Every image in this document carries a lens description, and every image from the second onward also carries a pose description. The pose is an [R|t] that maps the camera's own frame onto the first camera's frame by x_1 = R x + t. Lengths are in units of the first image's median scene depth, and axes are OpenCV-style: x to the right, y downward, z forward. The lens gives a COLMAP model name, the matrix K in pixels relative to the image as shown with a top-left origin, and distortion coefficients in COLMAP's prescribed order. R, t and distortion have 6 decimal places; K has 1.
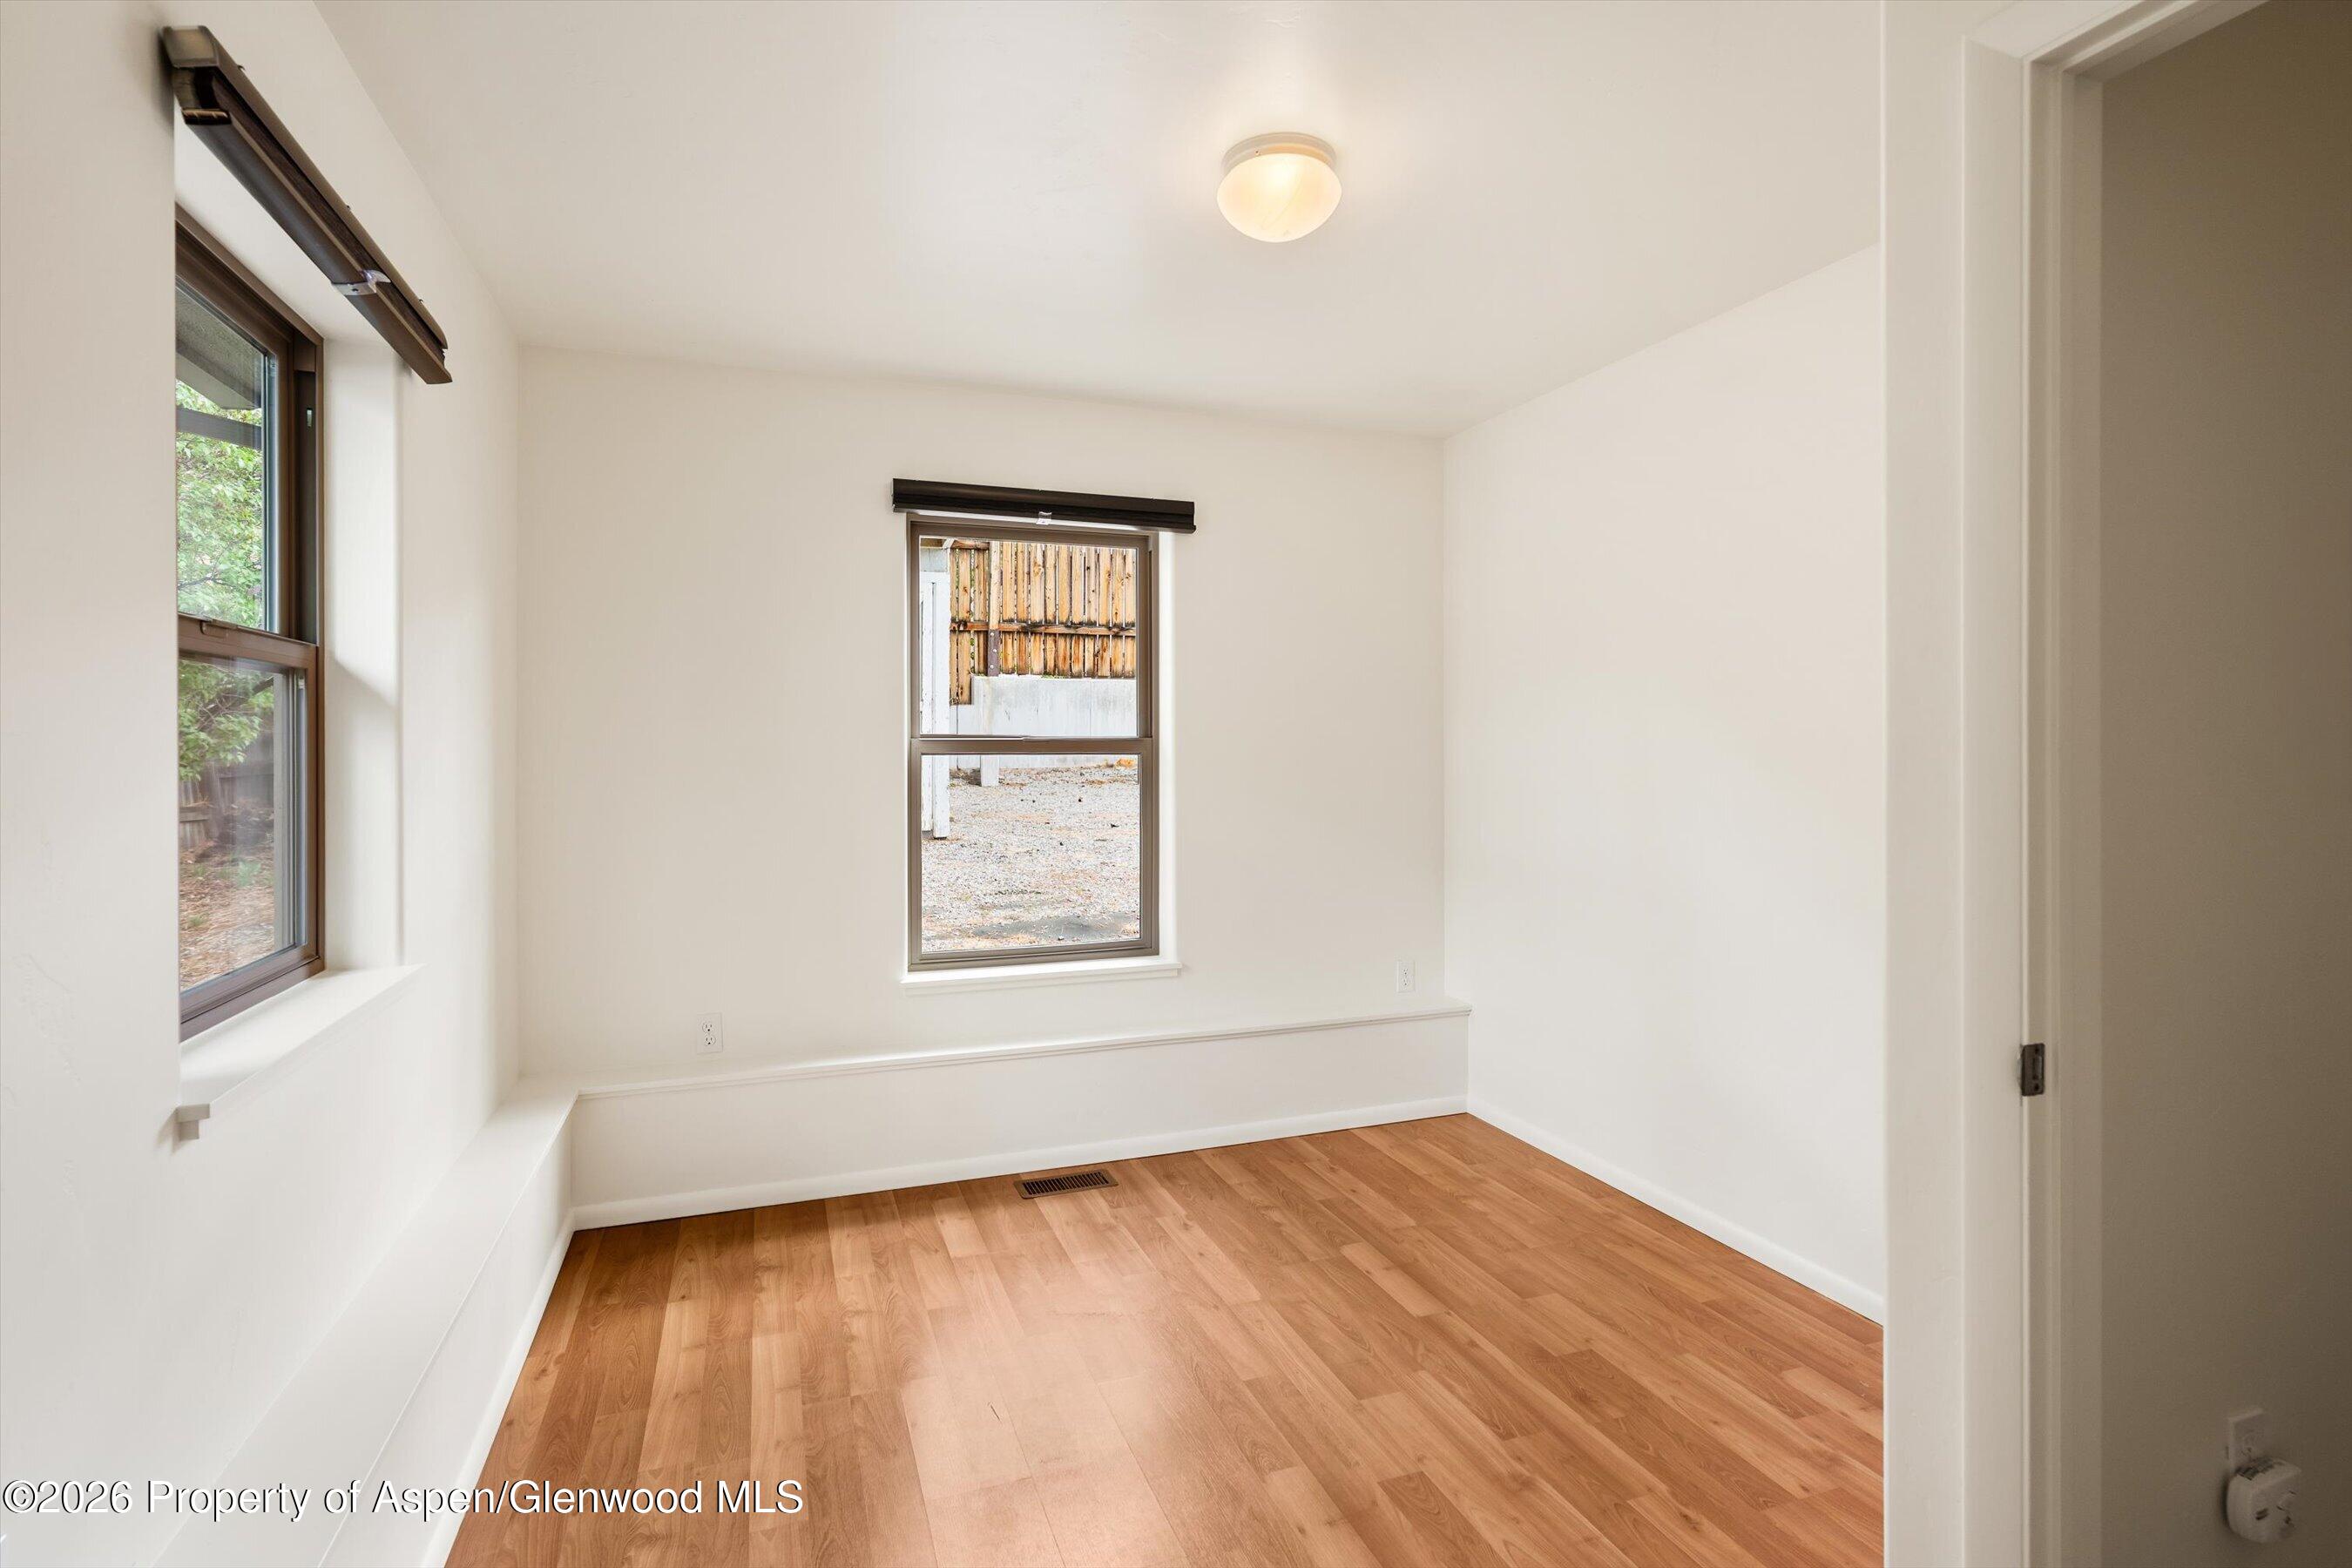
lens RADIAL K [[1161.3, 0, 1171.3], [0, 1161.3, 753.5], [0, 0, 1]] dist [0.000070, 0.000340]
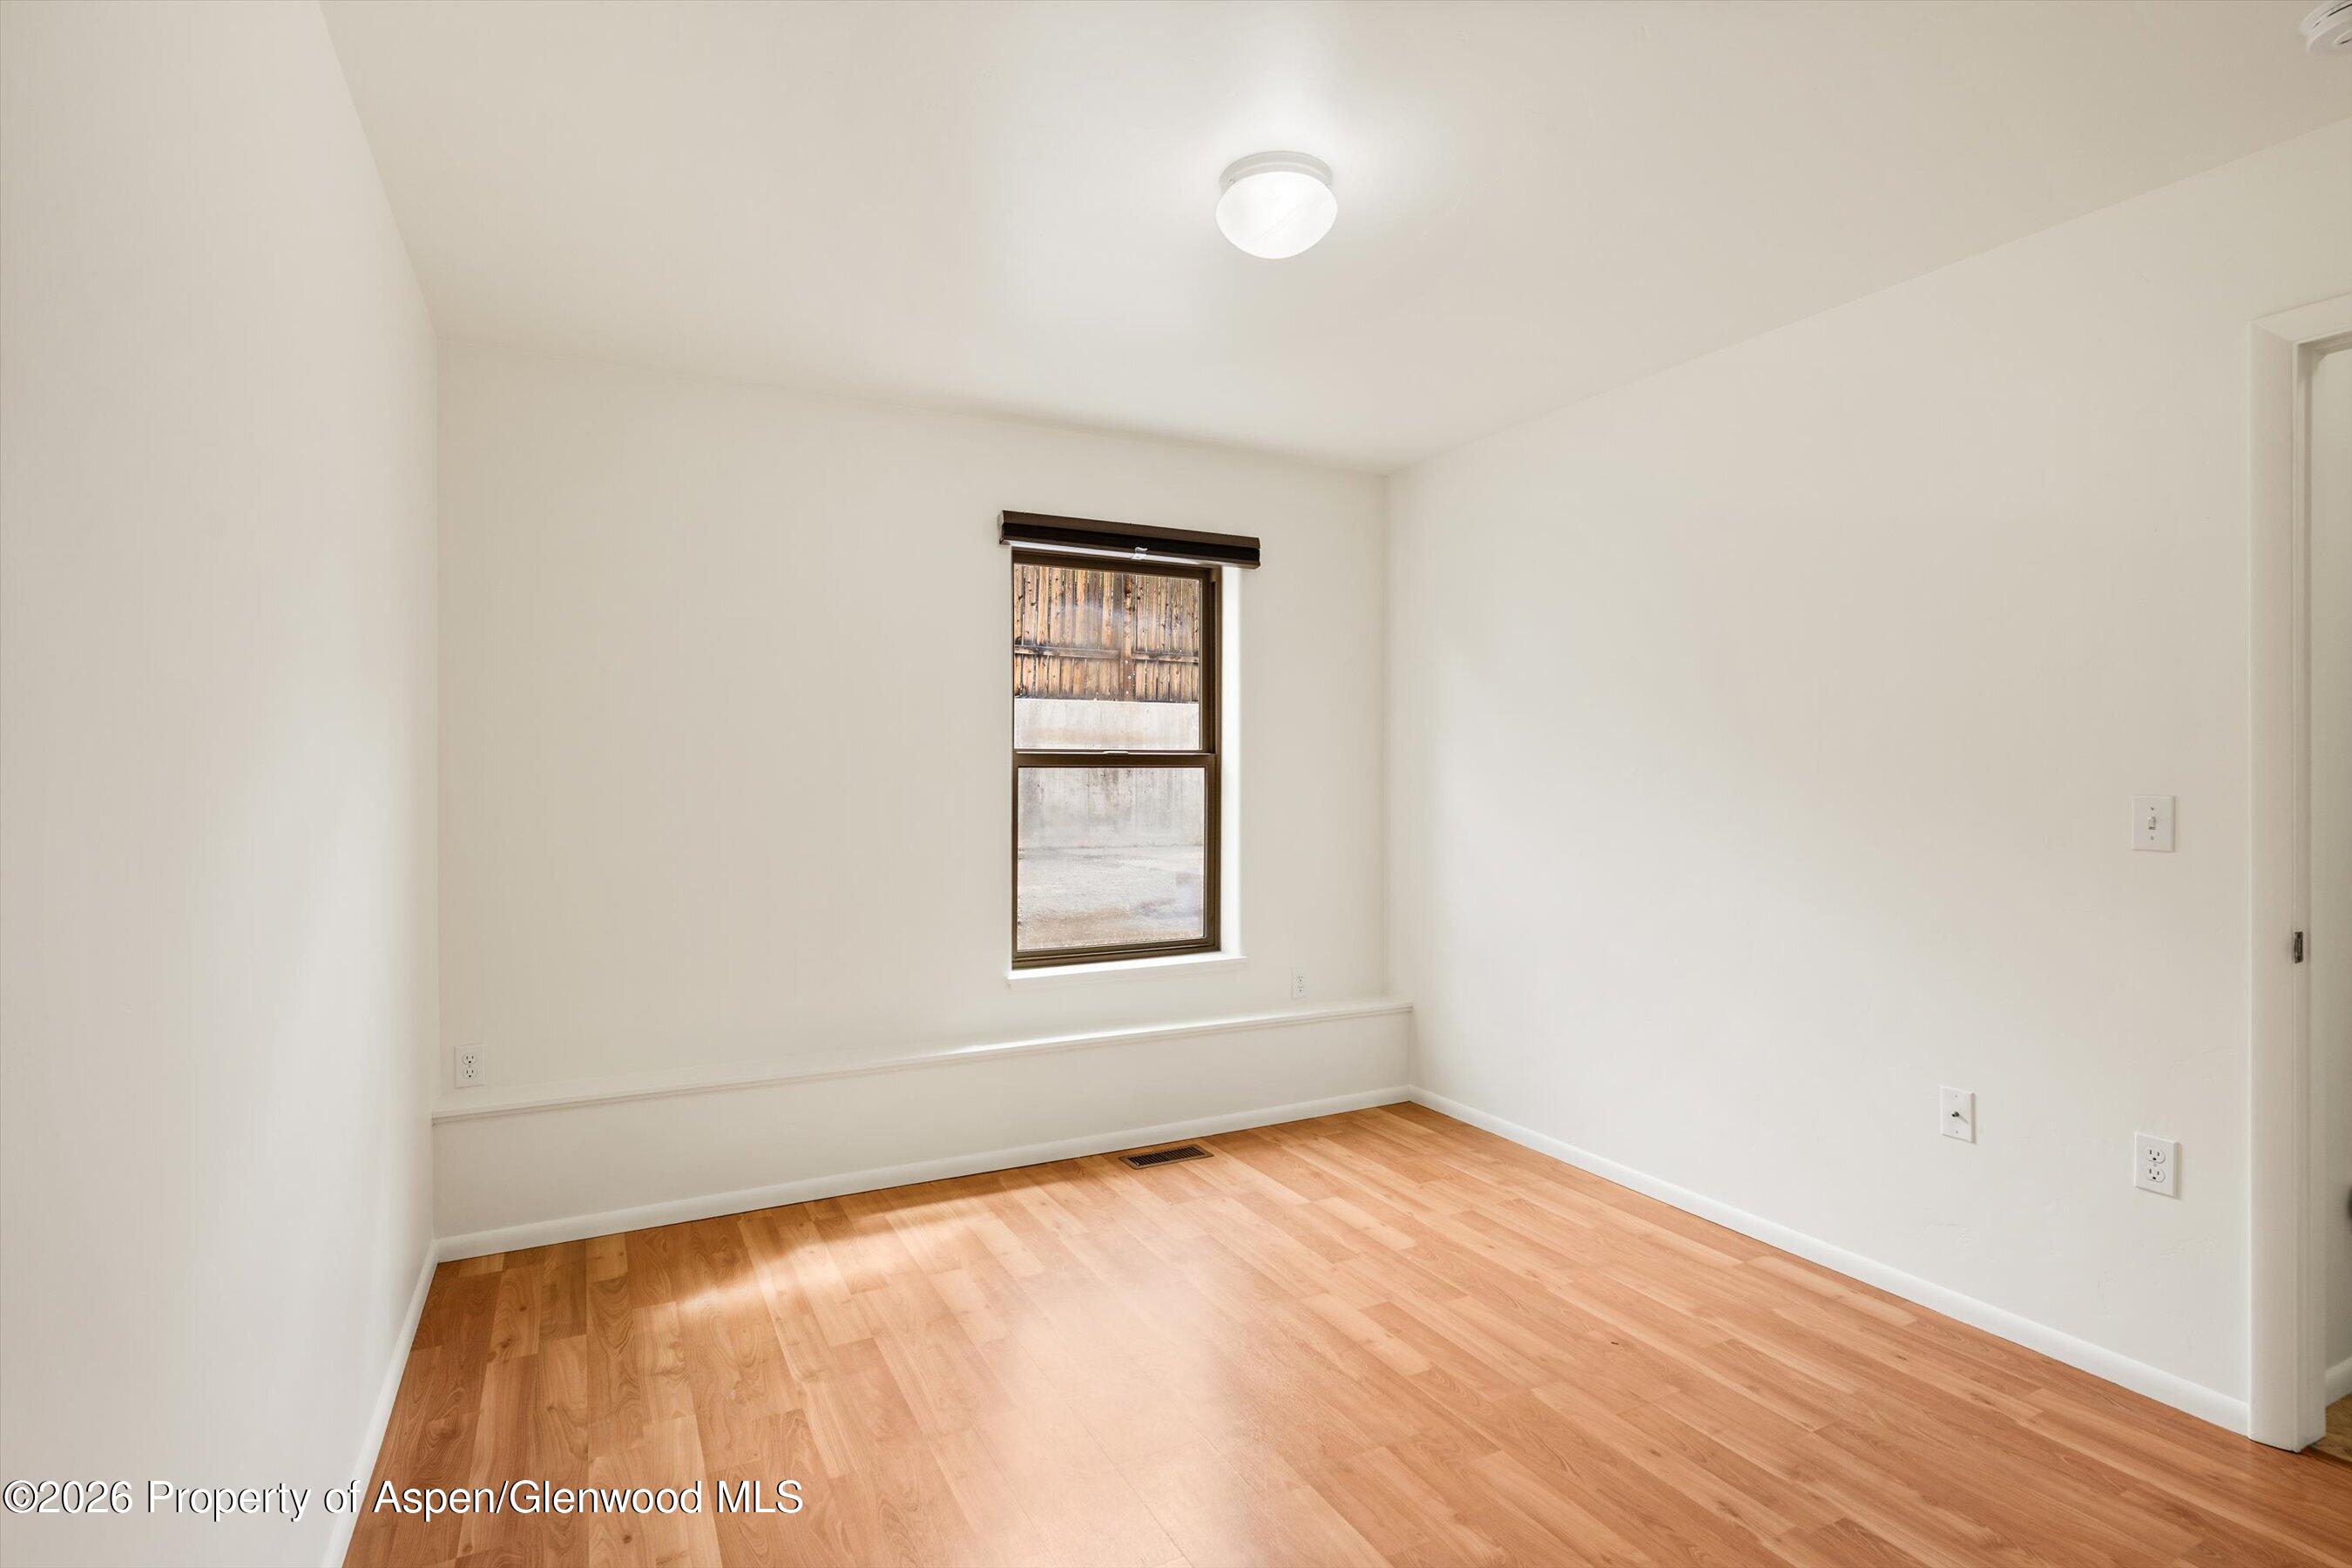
lens RADIAL K [[1160.4, 0, 1179.6], [0, 1160.4, 808.0], [0, 0, 1]] dist [-0.003290, -0.000632]
pose [[0.990973, -0.000348, 0.134058, -0.200052], [-0.003950, 0.999487, 0.031789, 0.002350], [-0.134001, -0.032031, 0.990463, -0.082428]]
